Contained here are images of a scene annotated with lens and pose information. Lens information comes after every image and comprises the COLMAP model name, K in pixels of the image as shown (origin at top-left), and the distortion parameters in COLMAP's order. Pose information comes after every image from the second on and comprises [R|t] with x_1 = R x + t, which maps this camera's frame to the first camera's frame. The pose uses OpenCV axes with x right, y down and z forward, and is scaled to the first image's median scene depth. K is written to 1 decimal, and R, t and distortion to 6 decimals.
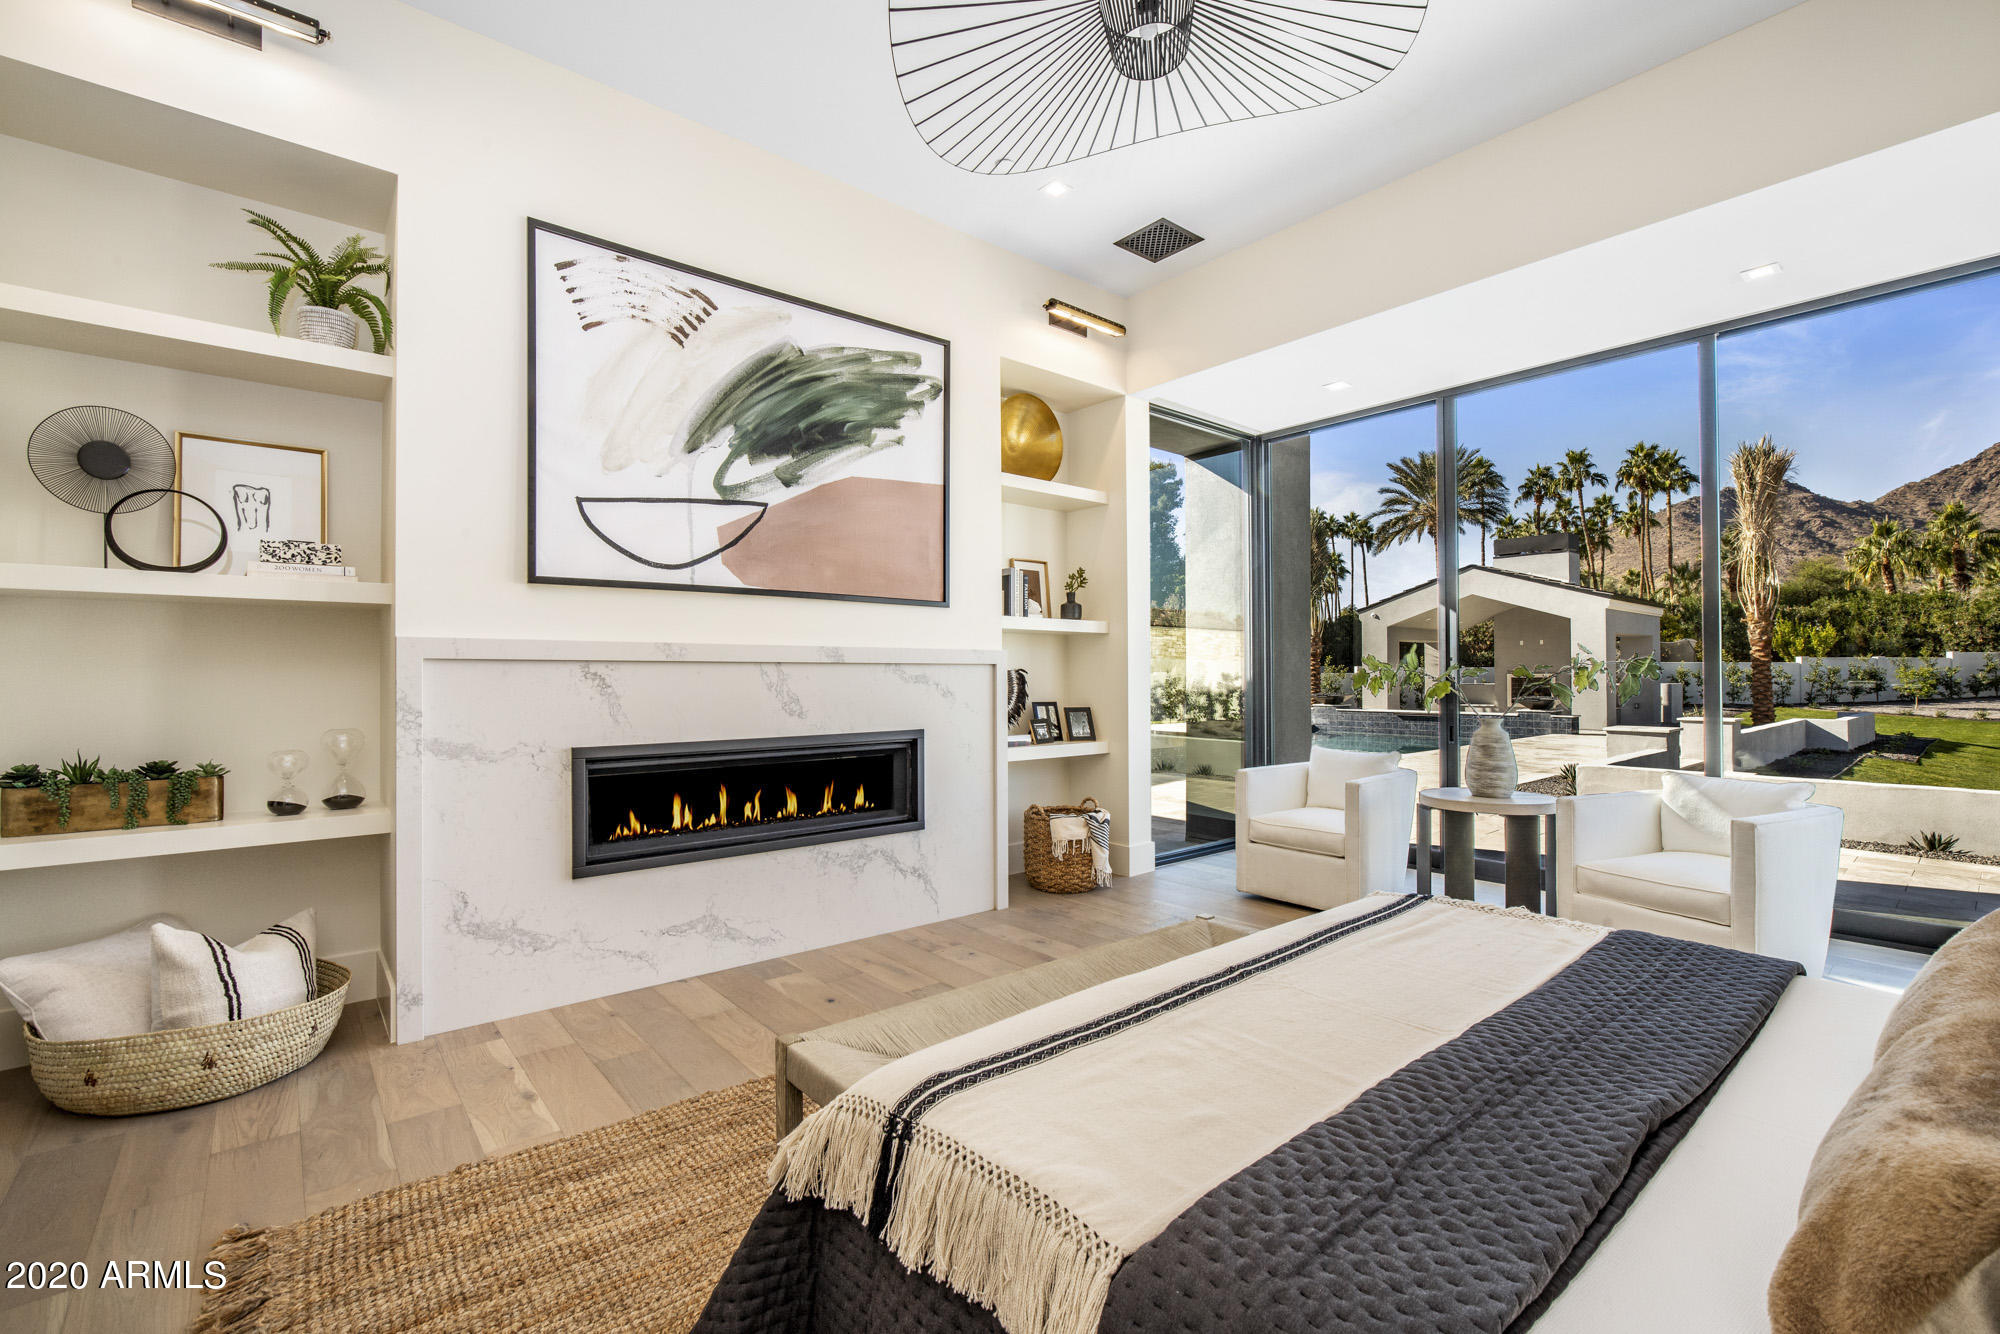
lens RADIAL K [[871.2, 0, 1000.0], [0, 871.2, 667.0], [0, 0, 1]] dist [-0.005538, 0.000129]
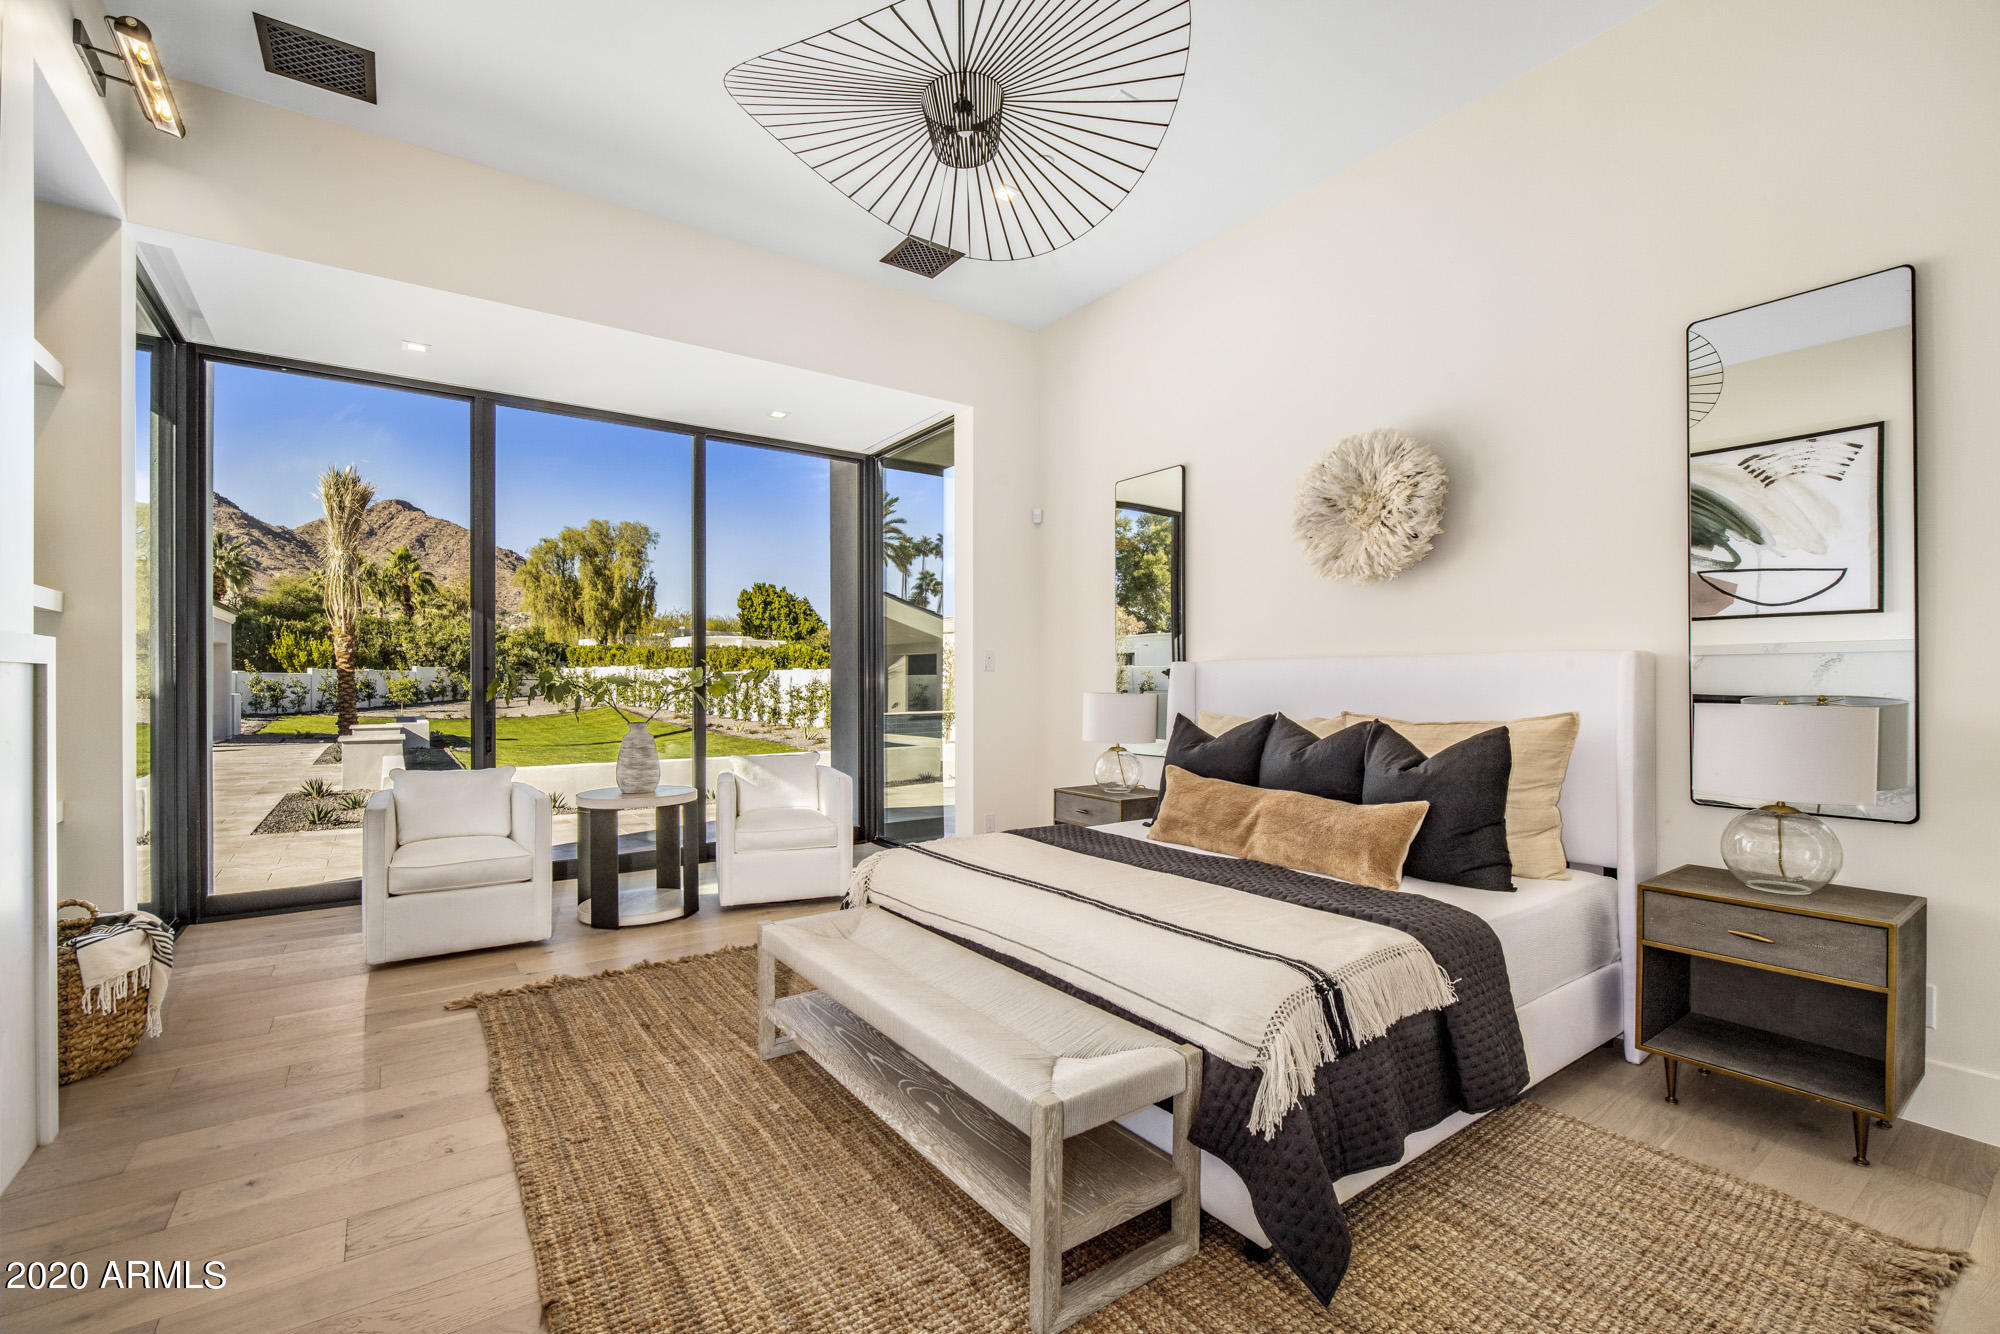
lens RADIAL K [[857.0, 0, 1000.0], [0, 857.0, 683.4], [0, 0, 1]] dist [-0.010292, -0.000231]
pose [[0.083835, 0.001182, 0.996479, -0.059936], [-0.008358, 0.999965, -0.000483, 0.000462], [-0.996445, -0.008289, 0.083842, 0.053449]]
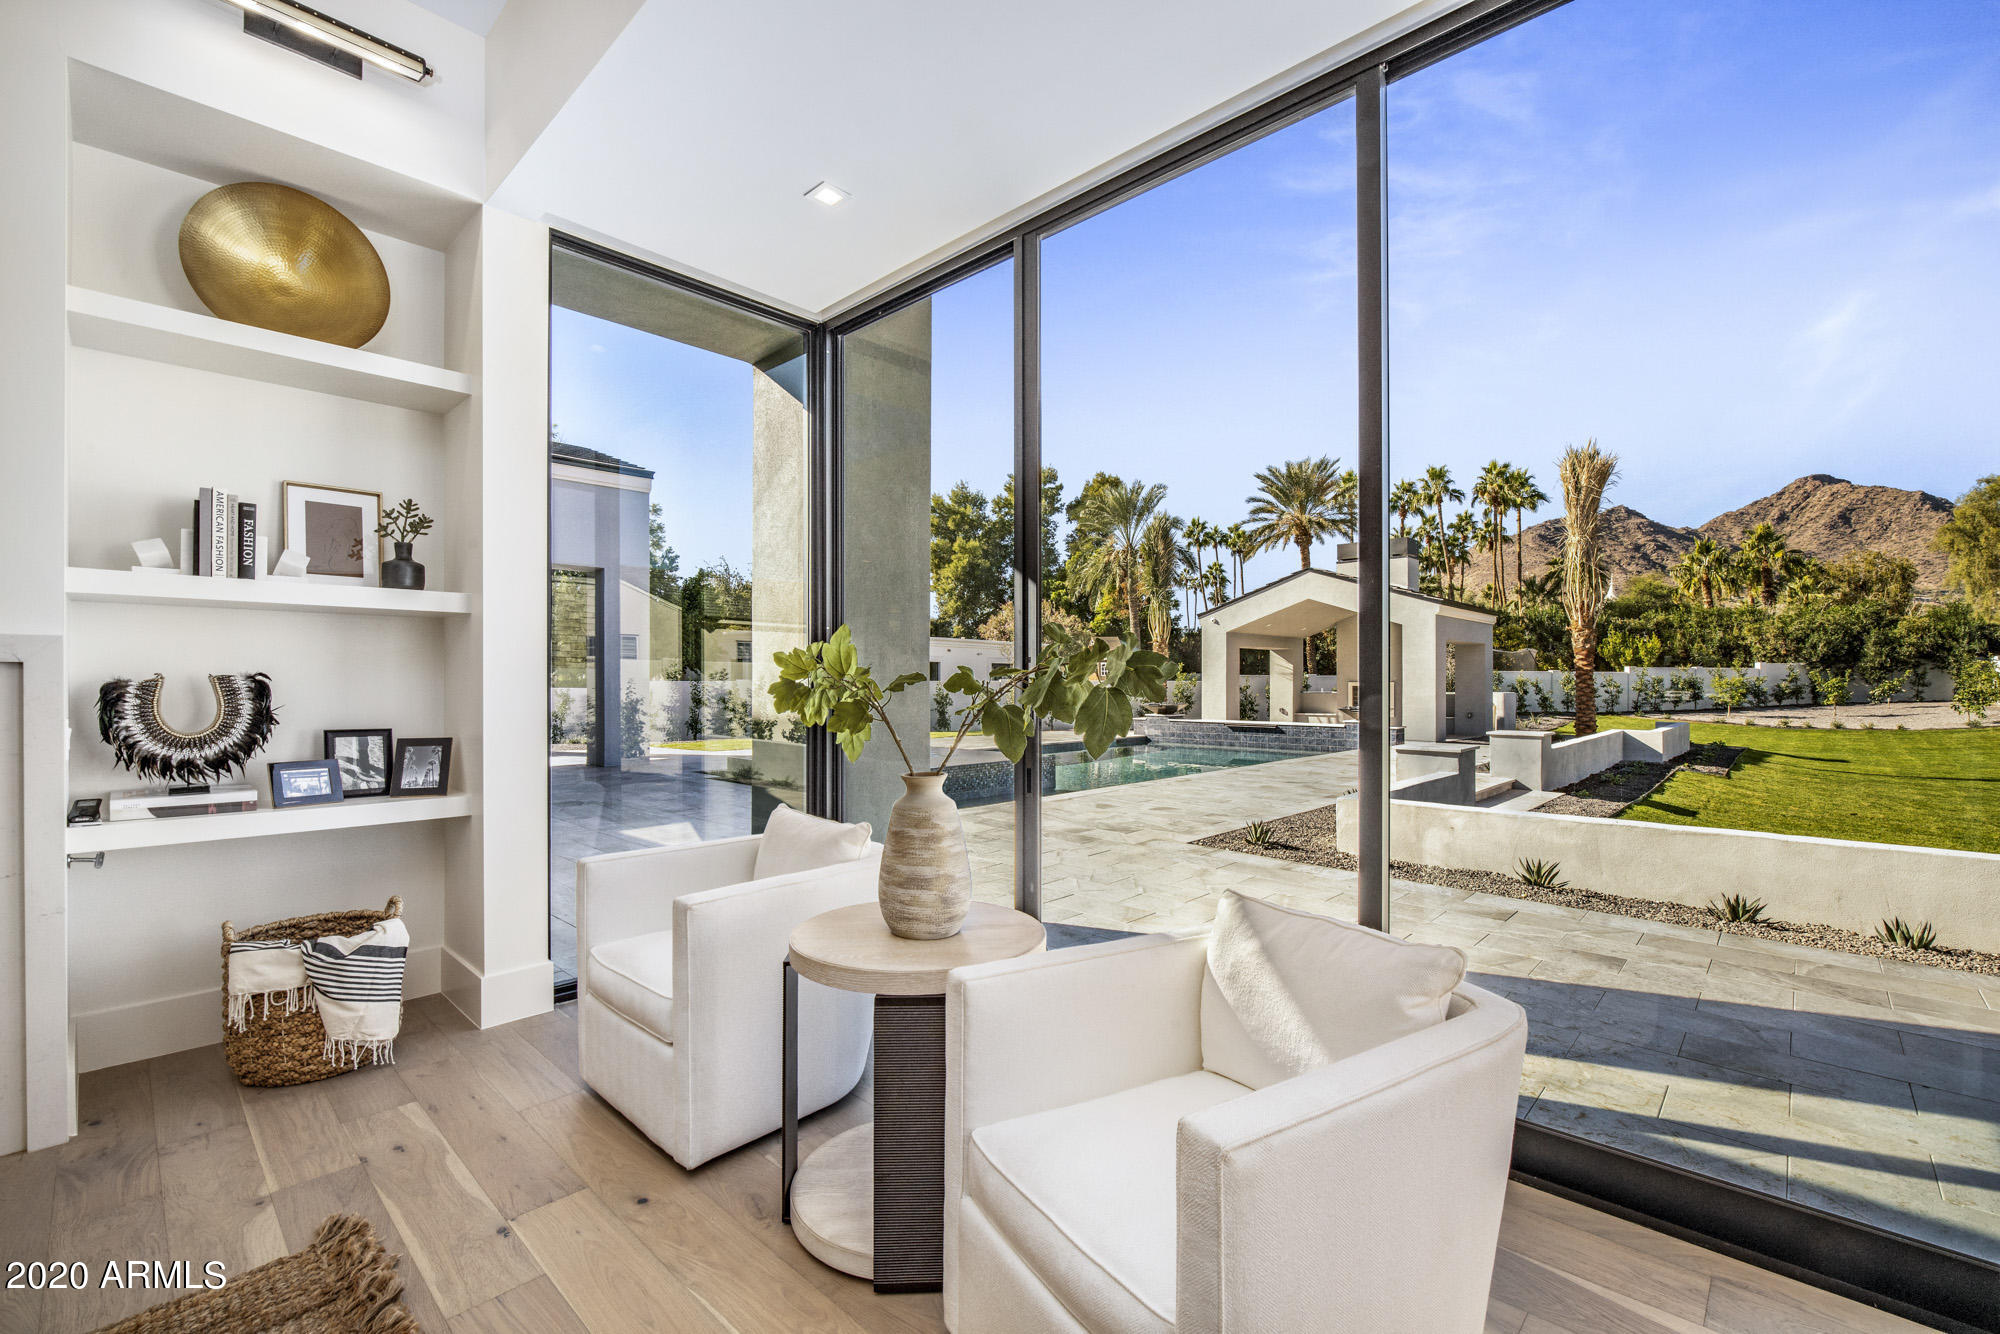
lens RADIAL K [[857.0, 0, 1000.0], [0, 857.0, 683.4], [0, 0, 1]] dist [-0.010292, -0.000231]
pose [[0.994621, 0.003154, 0.103530, 0.066999], [-0.004337, 0.999928, 0.011202, 0.000142], [-0.103487, -0.011591, 0.994563, 0.061417]]
